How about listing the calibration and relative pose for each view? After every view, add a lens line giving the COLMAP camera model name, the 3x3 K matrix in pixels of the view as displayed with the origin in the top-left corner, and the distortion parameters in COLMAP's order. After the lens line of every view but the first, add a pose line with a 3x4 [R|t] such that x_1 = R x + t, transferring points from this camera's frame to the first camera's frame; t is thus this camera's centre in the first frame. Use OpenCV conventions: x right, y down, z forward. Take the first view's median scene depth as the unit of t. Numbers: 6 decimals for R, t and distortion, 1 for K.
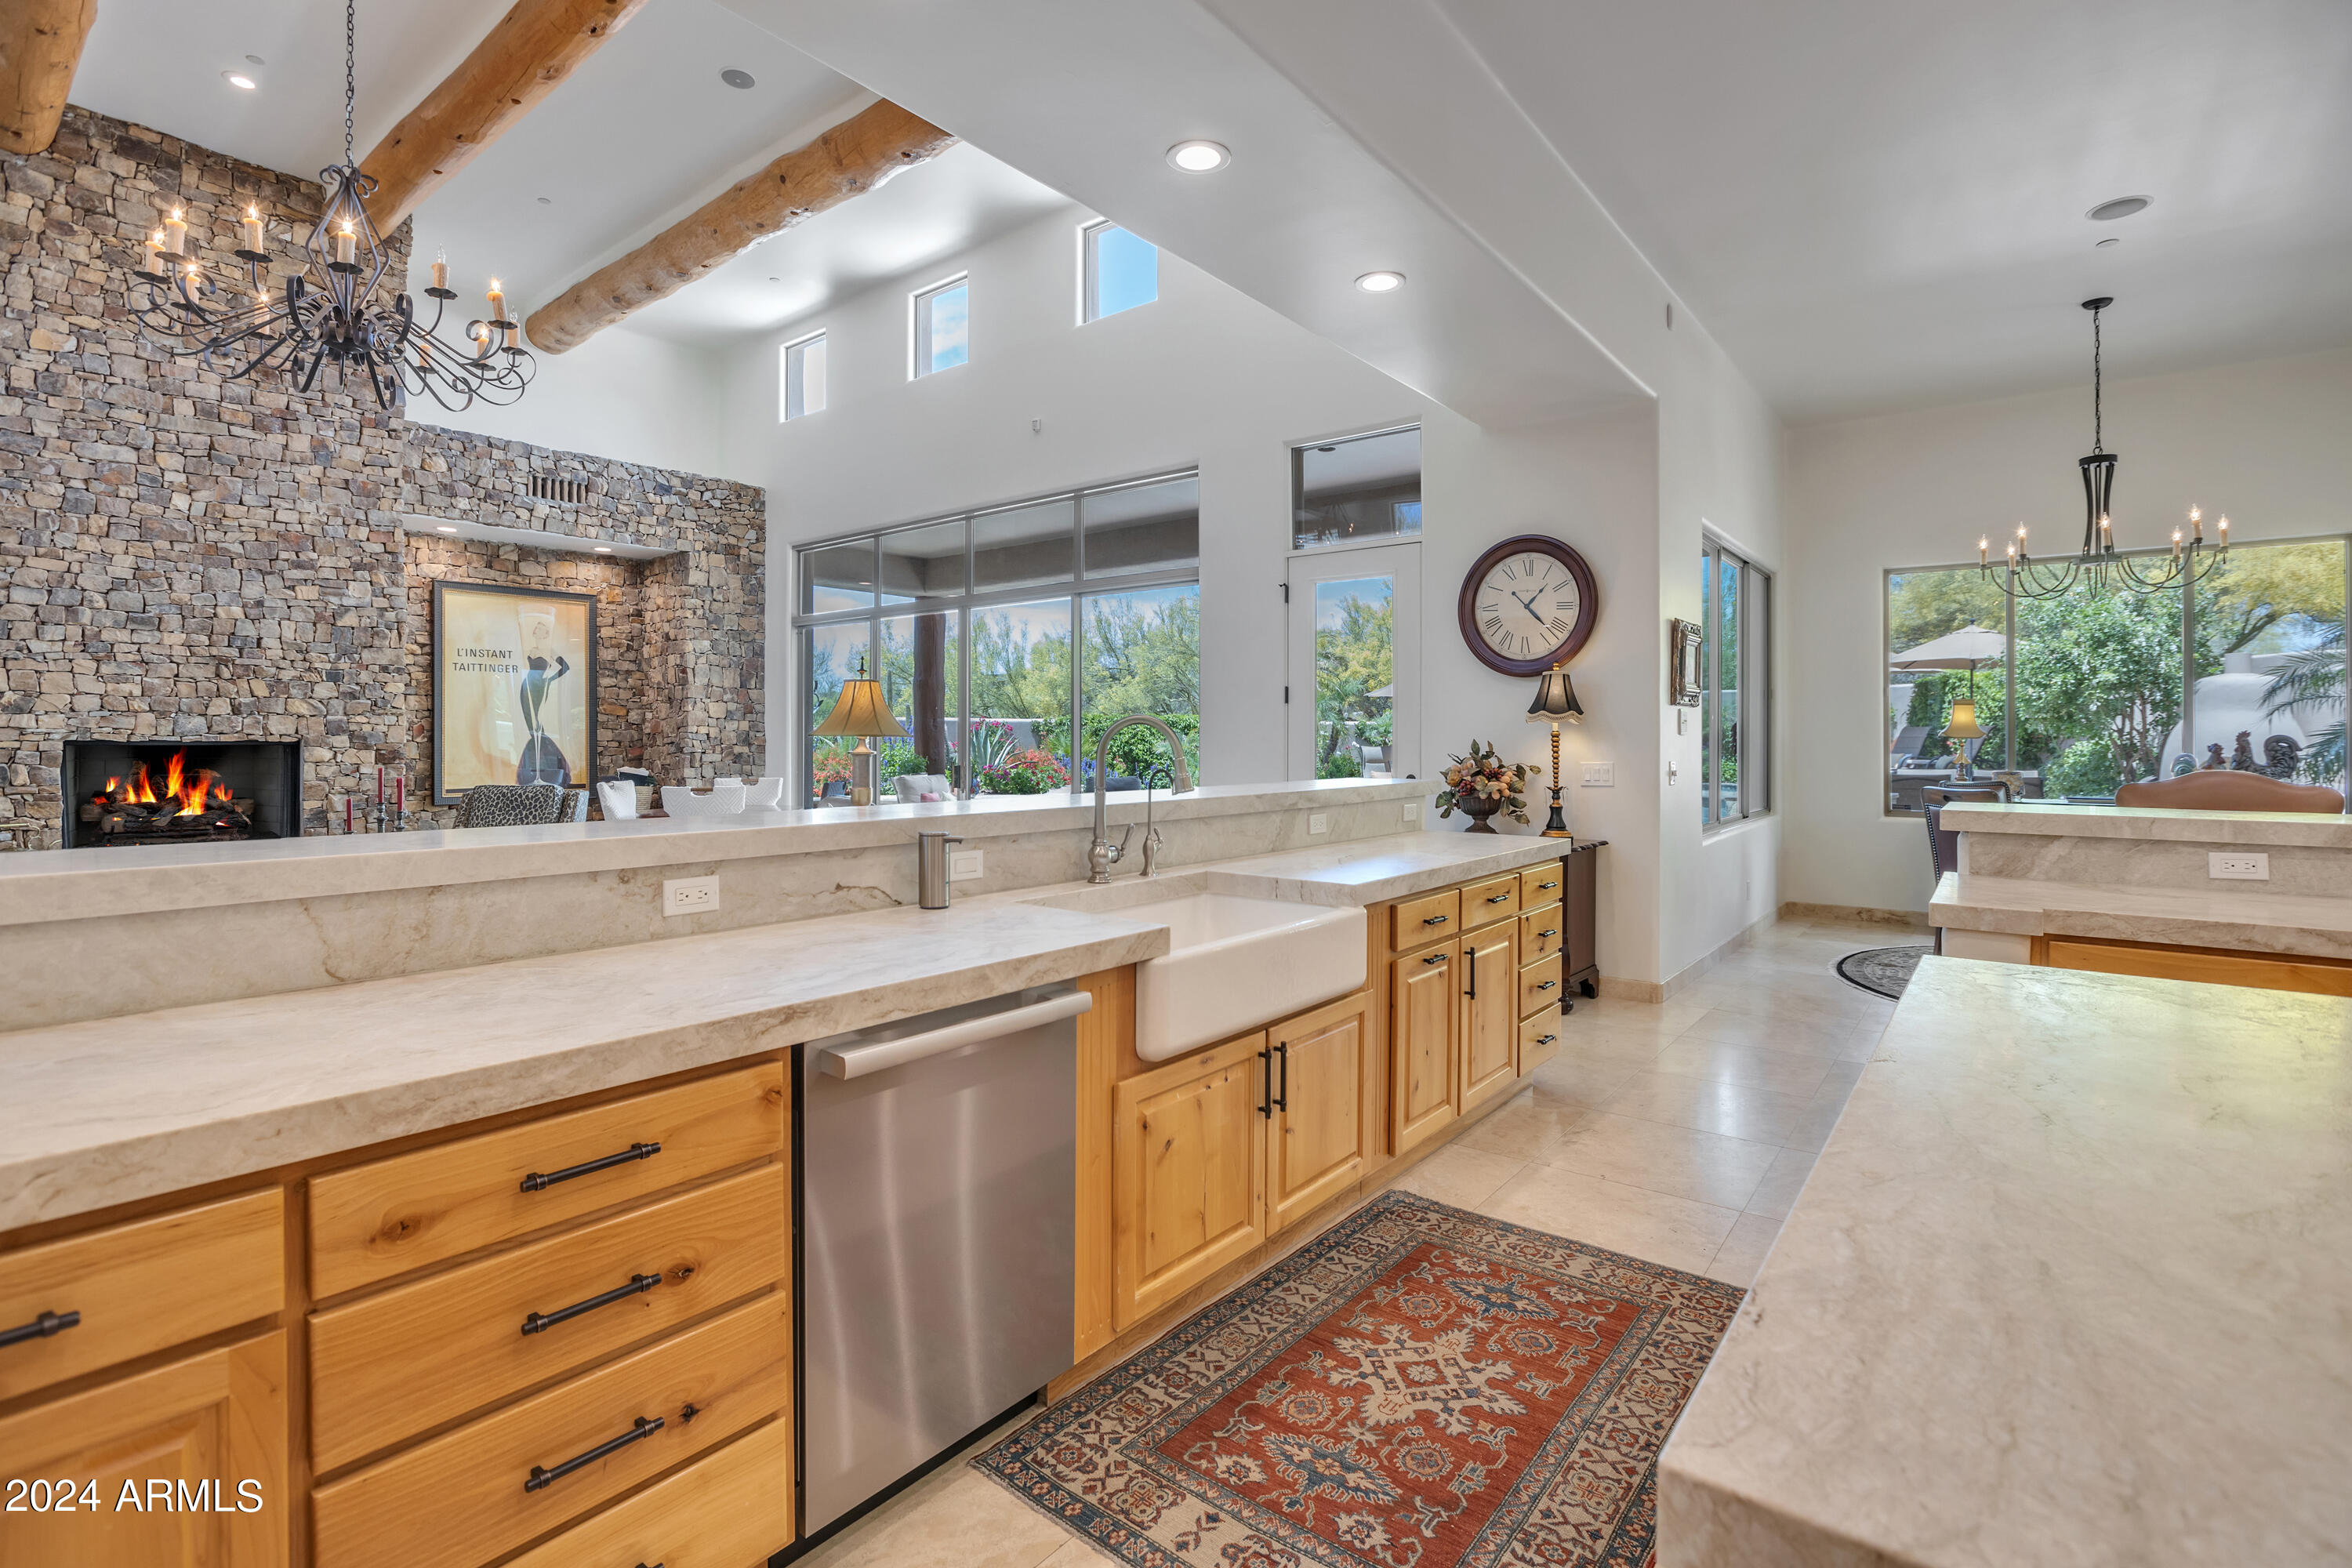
lens RADIAL K [[1099.8, 0, 1170.4], [0, 1099.8, 741.5], [0, 0, 1]] dist [-0.019933, 0.005881]
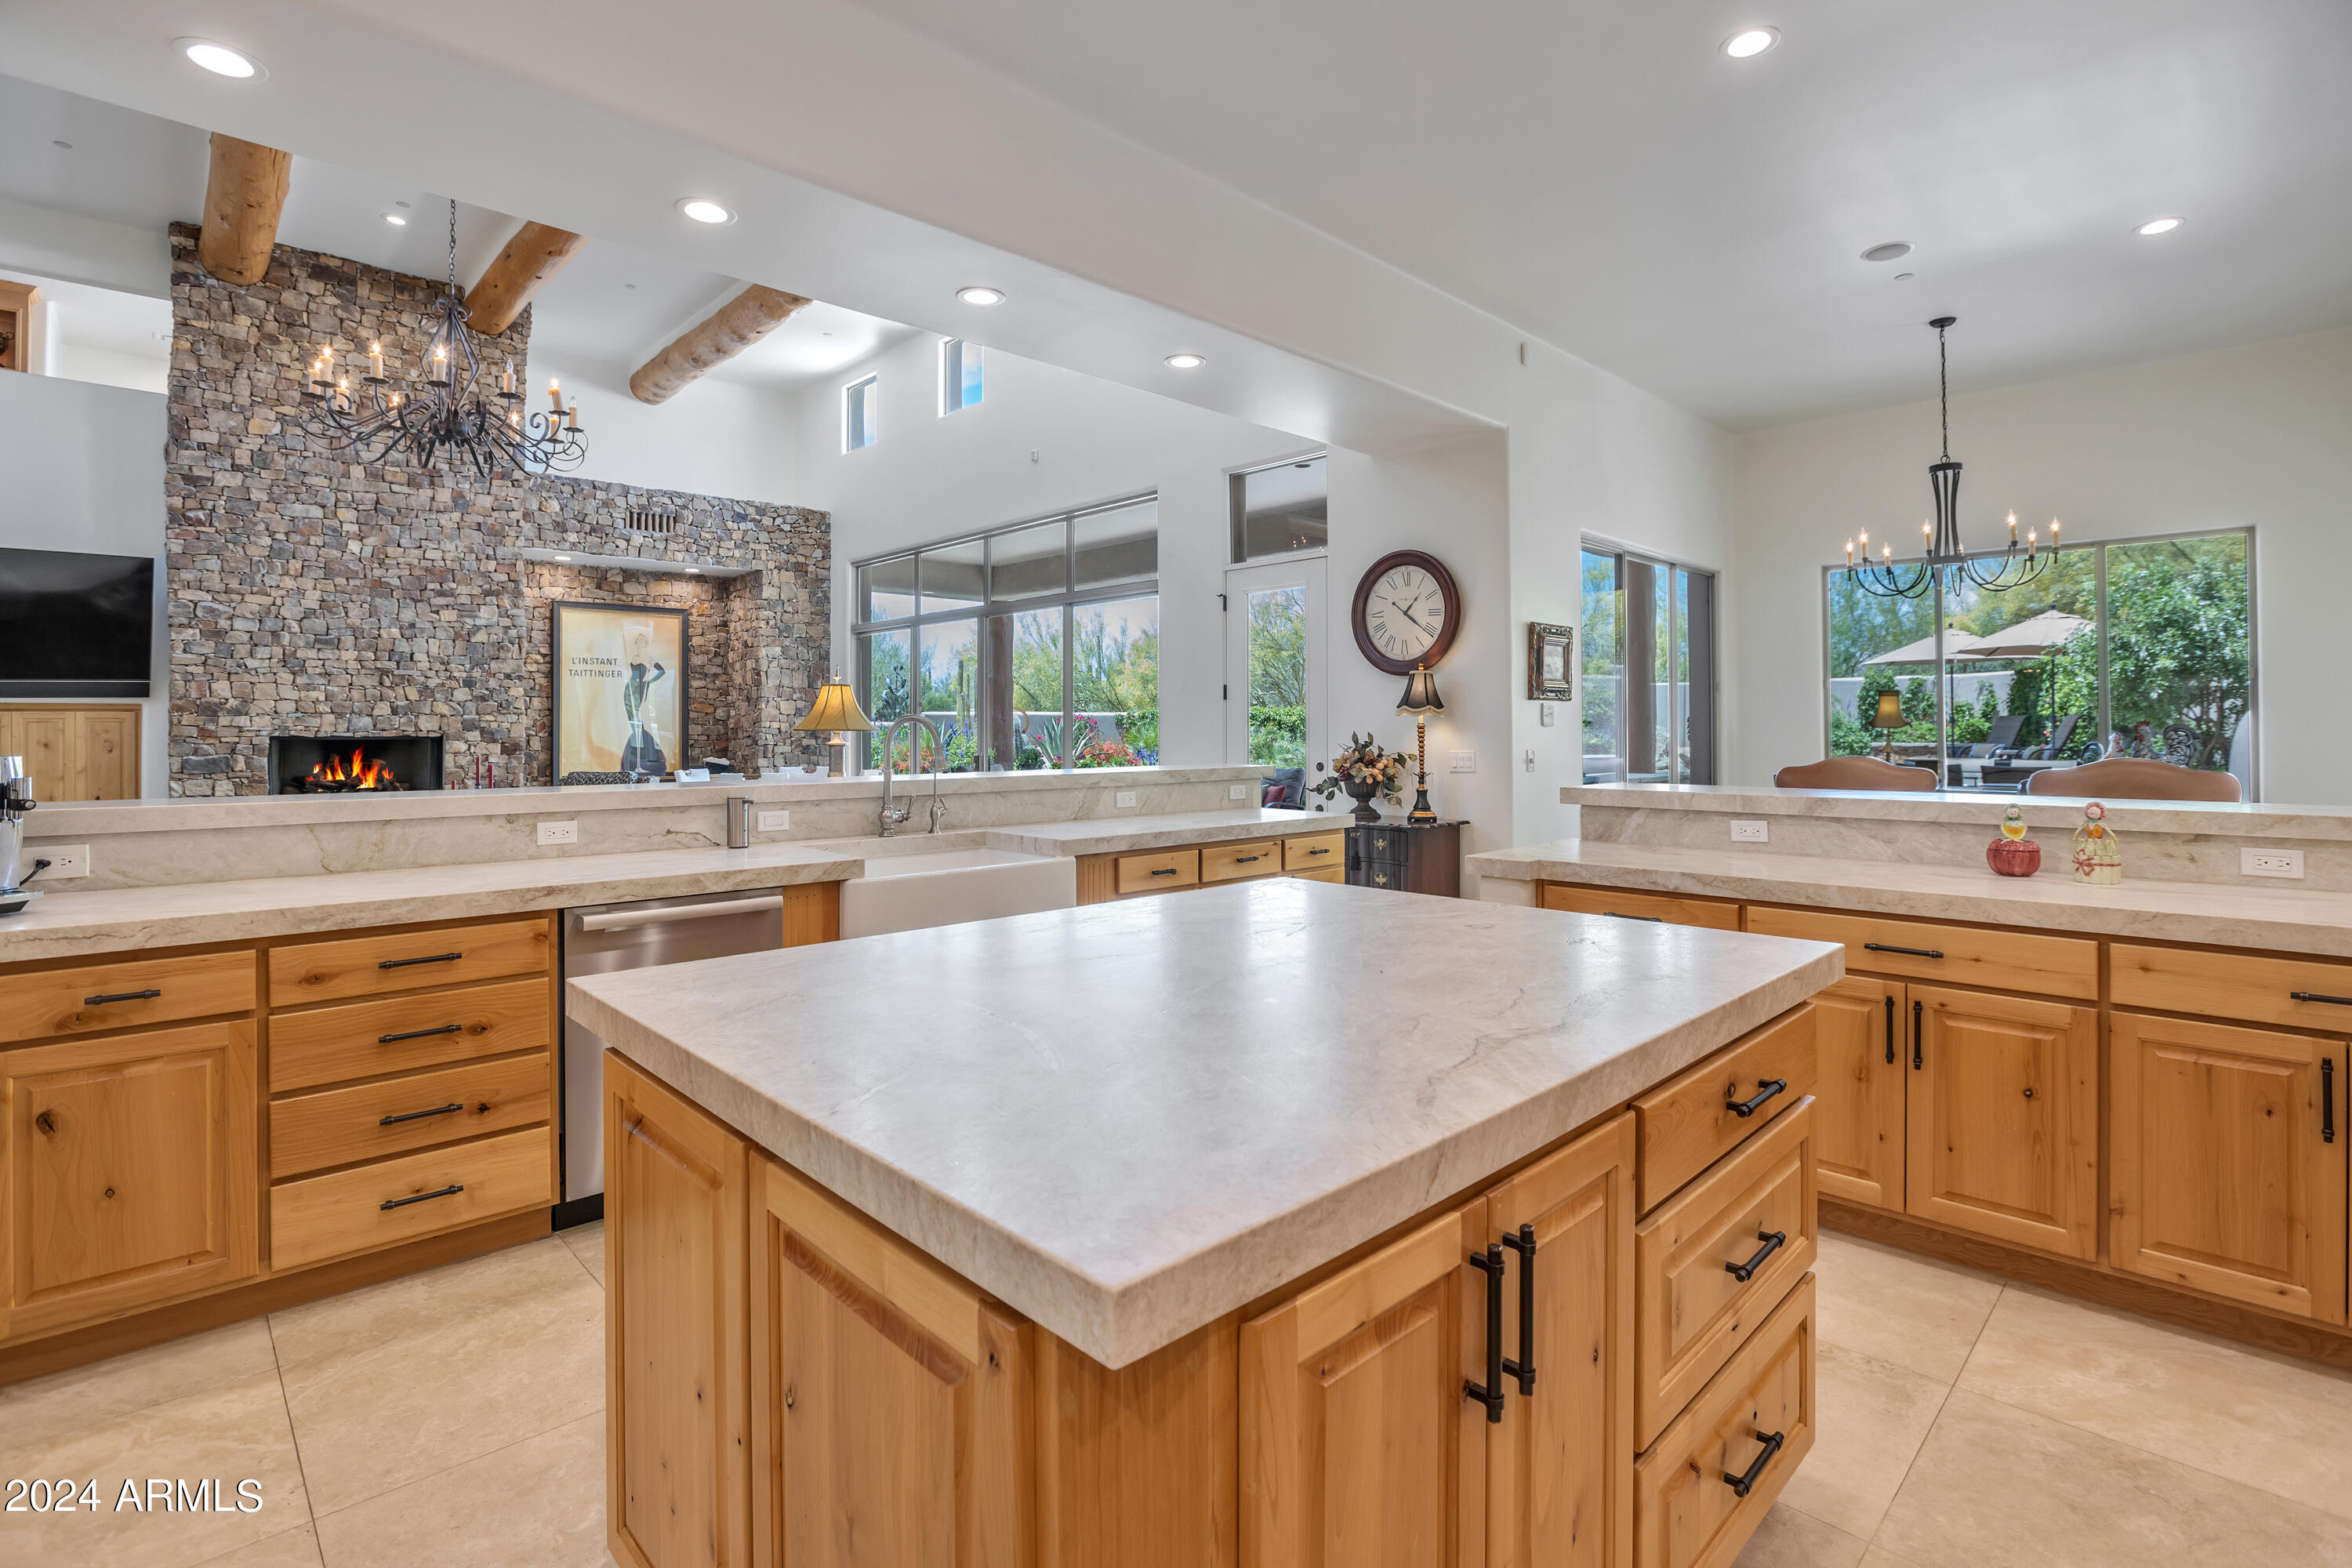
lens RADIAL K [[1115.0, 0, 1170.0], [0, 1115.0, 721.3], [0, 0, 1]] dist [-0.033429, 0.012411]
pose [[0.991318, -0.004942, -0.131392, 0.200254], [0.003454, 0.999927, -0.011551, 0.000385], [0.131439, 0.010997, 0.991263, -0.142903]]
